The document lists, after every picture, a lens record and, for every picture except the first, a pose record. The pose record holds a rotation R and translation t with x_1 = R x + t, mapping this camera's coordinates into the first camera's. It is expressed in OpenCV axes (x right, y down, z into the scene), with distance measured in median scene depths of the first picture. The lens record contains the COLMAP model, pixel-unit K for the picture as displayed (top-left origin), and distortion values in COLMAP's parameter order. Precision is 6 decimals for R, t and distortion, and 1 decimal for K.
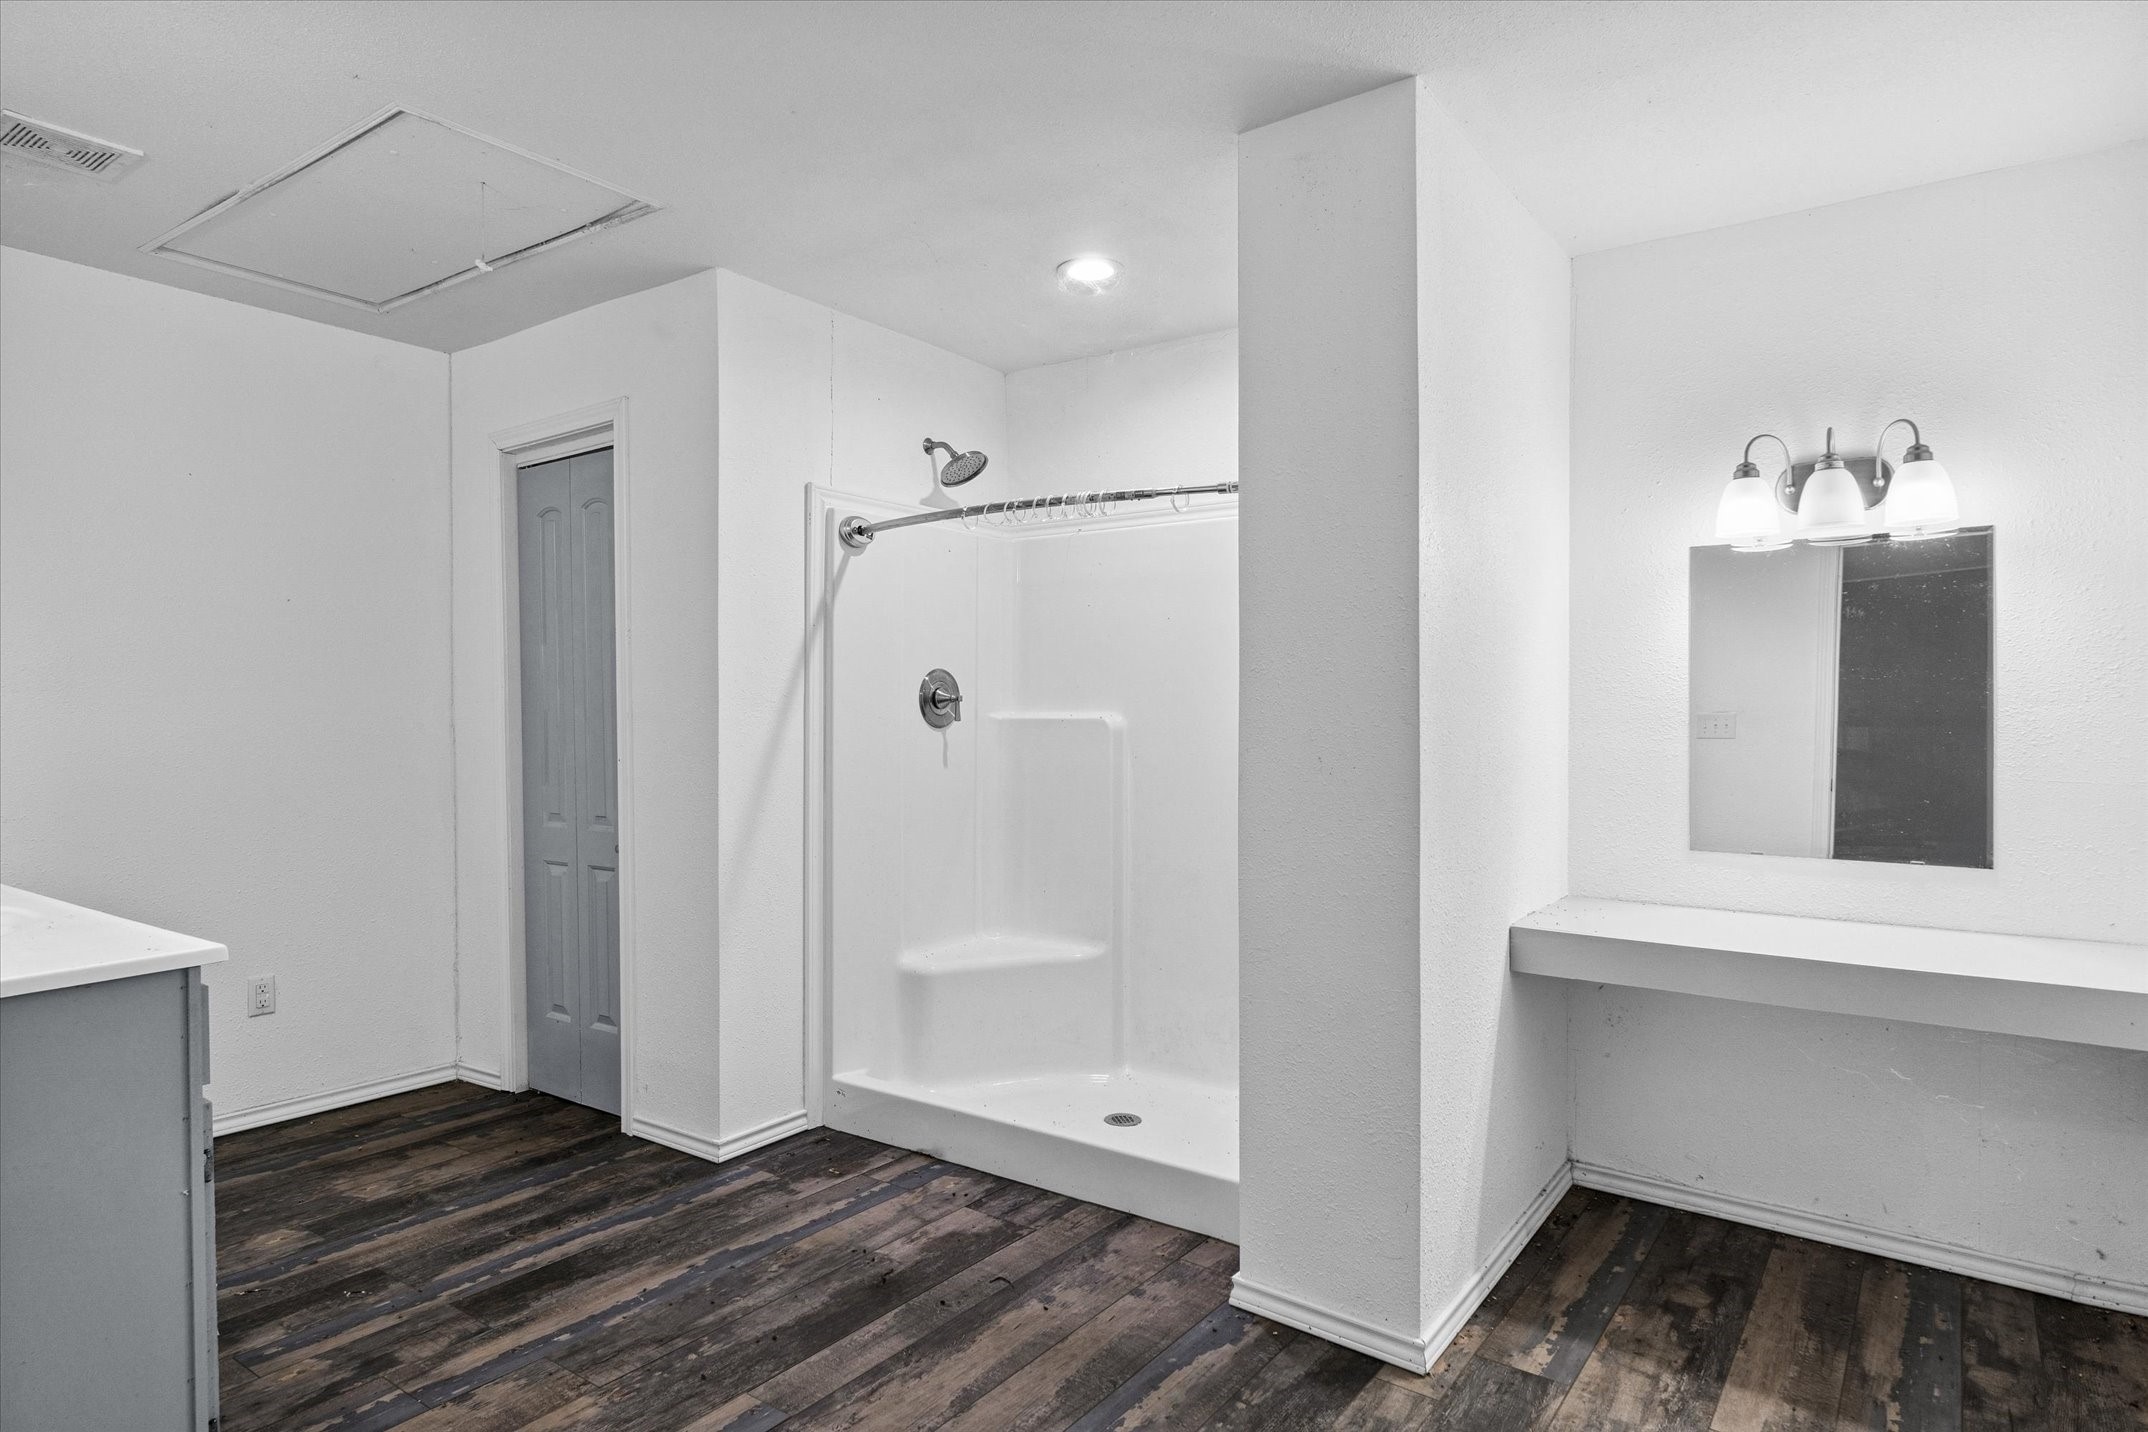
lens RADIAL K [[1245.5, 0, 1061.7], [0, 1245.5, 715.2], [0, 0, 1]] dist [0.012984, -0.000252]
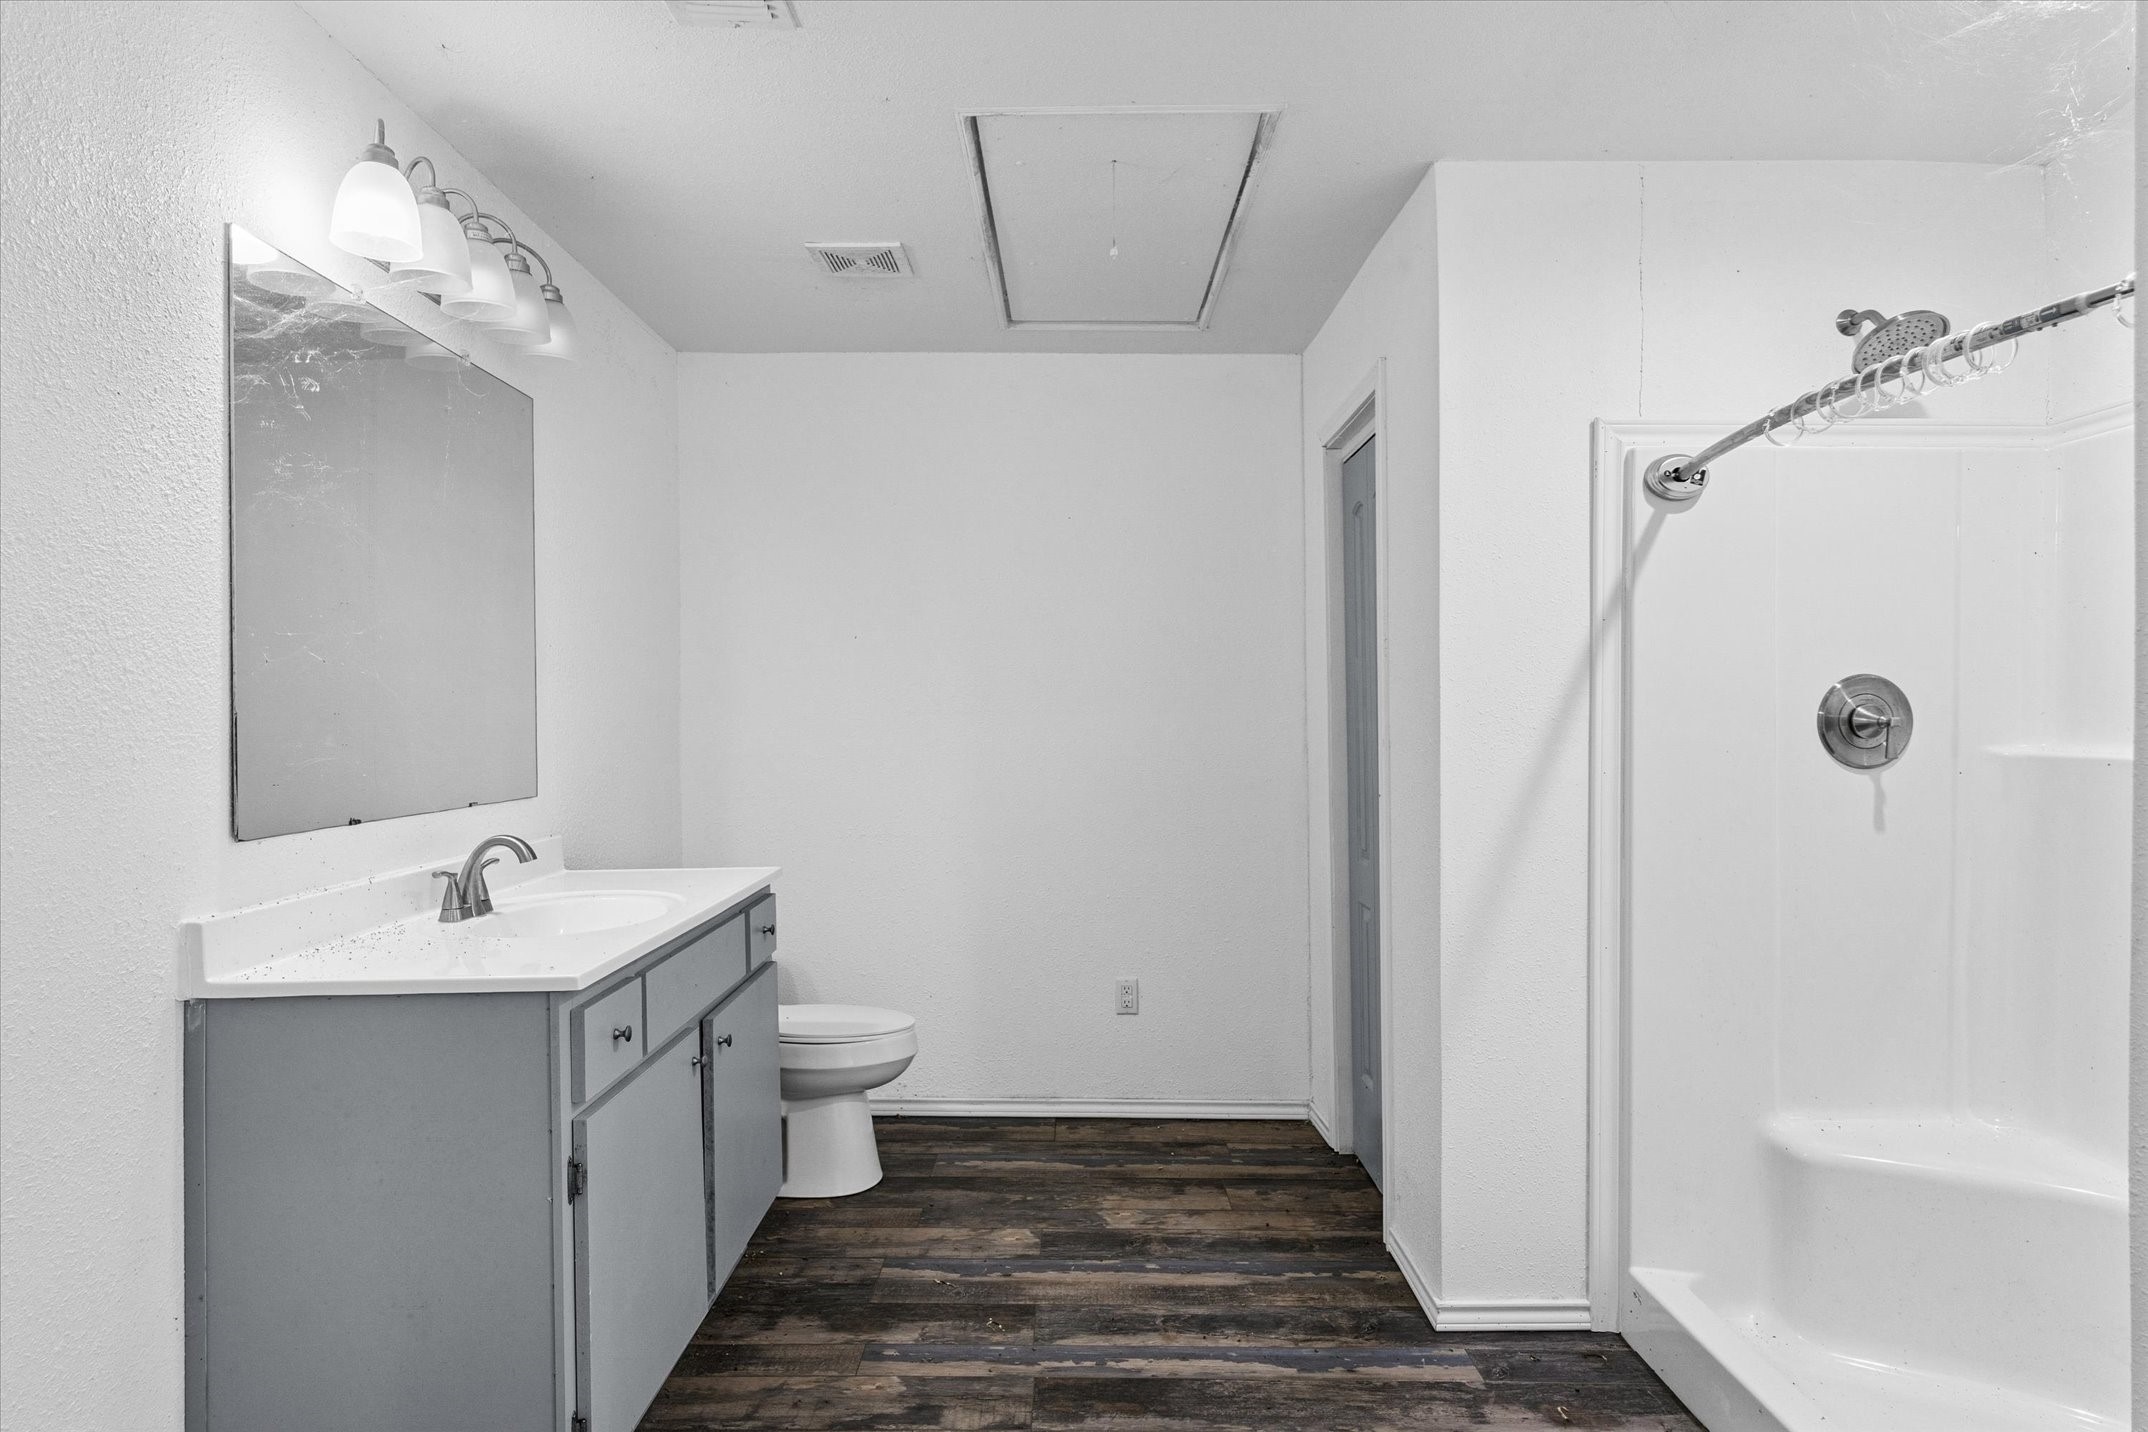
lens RADIAL K [[1245.5, 0, 1073.0], [0, 1245.5, 715.6], [0, 0, 1]] dist [0.012984, -0.000252]
pose [[0.581295, 0.004198, -0.813682, 0.211279], [-0.004291, 0.999989, 0.002093, -0.018659], [0.813681, 0.002275, 0.581307, 0.360044]]
